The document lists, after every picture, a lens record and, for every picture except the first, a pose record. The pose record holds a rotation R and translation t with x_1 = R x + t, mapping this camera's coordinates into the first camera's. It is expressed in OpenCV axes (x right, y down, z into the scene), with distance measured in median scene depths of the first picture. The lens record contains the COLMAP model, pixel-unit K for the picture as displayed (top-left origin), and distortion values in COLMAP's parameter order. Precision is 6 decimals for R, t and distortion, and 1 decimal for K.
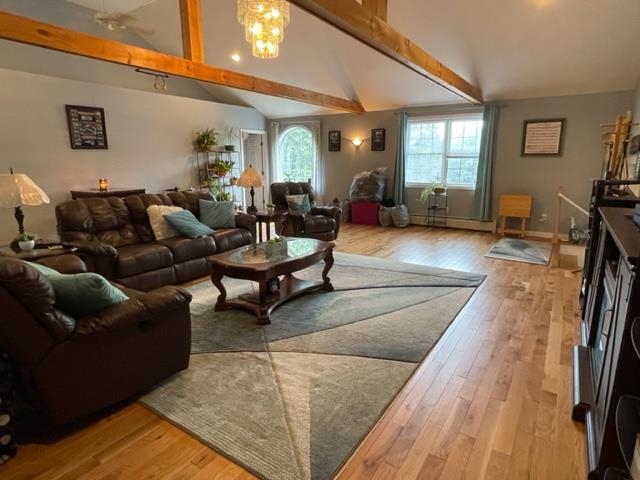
lens RADIAL K [[373.6, 0, 320.0], [0, 373.6, 240.0], [0, 0, 1]] dist [-0.021038, -0.000373]
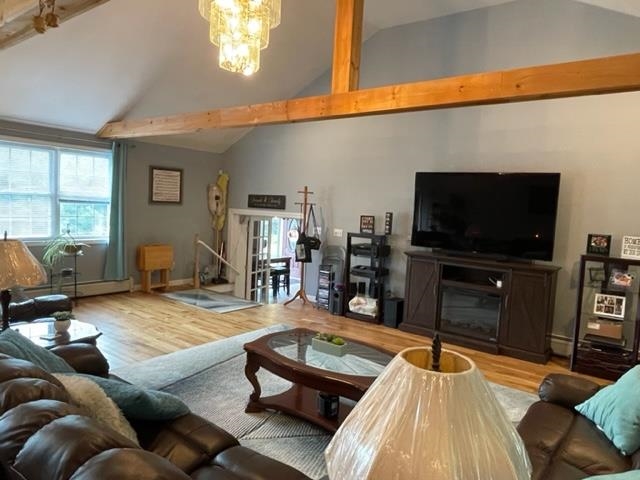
lens RADIAL K [[438.9, 0, 320.0], [0, 438.9, 240.0], [0, 0, 1]] dist [0.008787, 0.000235]
pose [[0.067448, -0.071441, 0.995162, -0.513055], [0.162909, 0.984836, 0.059658, -0.129863], [-0.984333, 0.158097, 0.078063, 0.501737]]
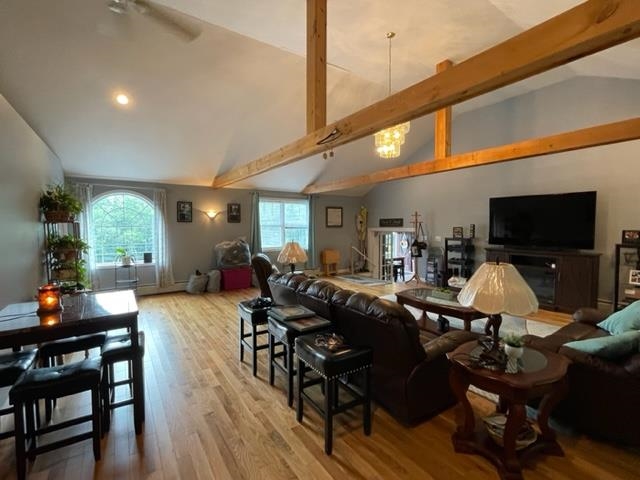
lens RADIAL K [[295.8, 0, 320.0], [0, 295.8, 240.0], [0, 0, 1]] dist [-0.002538, -0.000067]
pose [[0.372571, -0.040549, 0.927117, -0.700751], [0.199953, 0.979086, -0.037531, -0.121668], [-0.906206, 0.199363, 0.372887, 0.526457]]
